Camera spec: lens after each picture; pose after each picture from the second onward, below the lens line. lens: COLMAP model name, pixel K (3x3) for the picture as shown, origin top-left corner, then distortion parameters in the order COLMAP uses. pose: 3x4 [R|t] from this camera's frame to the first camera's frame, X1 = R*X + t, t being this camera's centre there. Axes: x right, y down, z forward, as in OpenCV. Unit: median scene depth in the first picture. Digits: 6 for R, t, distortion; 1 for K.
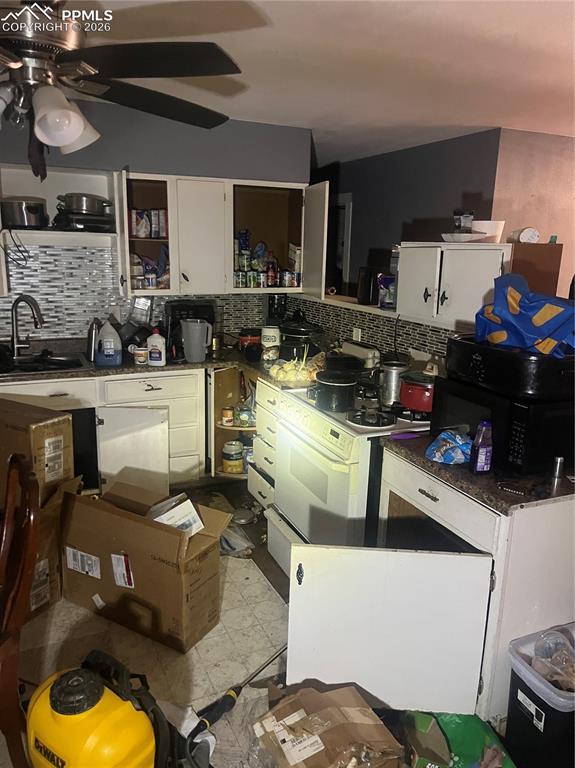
lens RADIAL K [[585.4, 0, 284.3], [0, 585.4, 382.4], [0, 0, 1]] dist [0.028531, -0.000182]
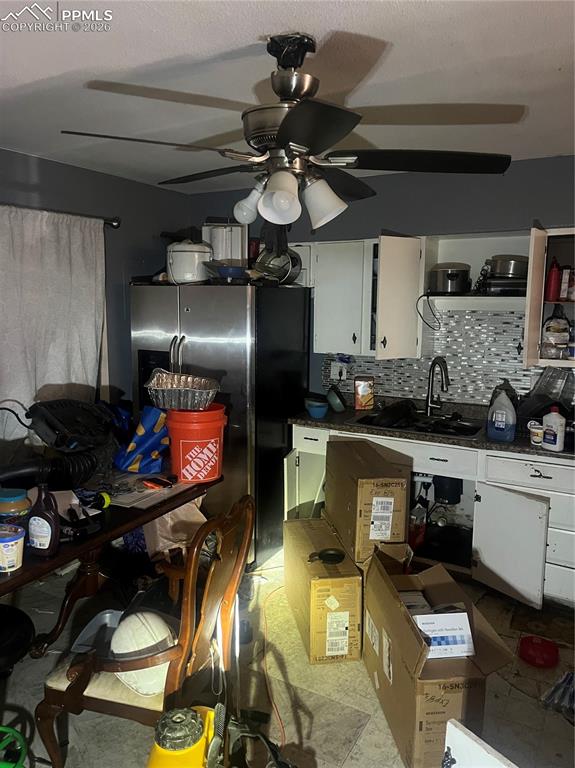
lens RADIAL K [[585.4, 0, 285.7], [0, 585.4, 384.6], [0, 0, 1]] dist [0.028531, -0.000182]
pose [[0.590388, 0.103492, -0.800457, 0.226970], [-0.181527, 0.983363, -0.006747, -0.046112], [0.786441, 0.149287, 0.599352, 0.180220]]
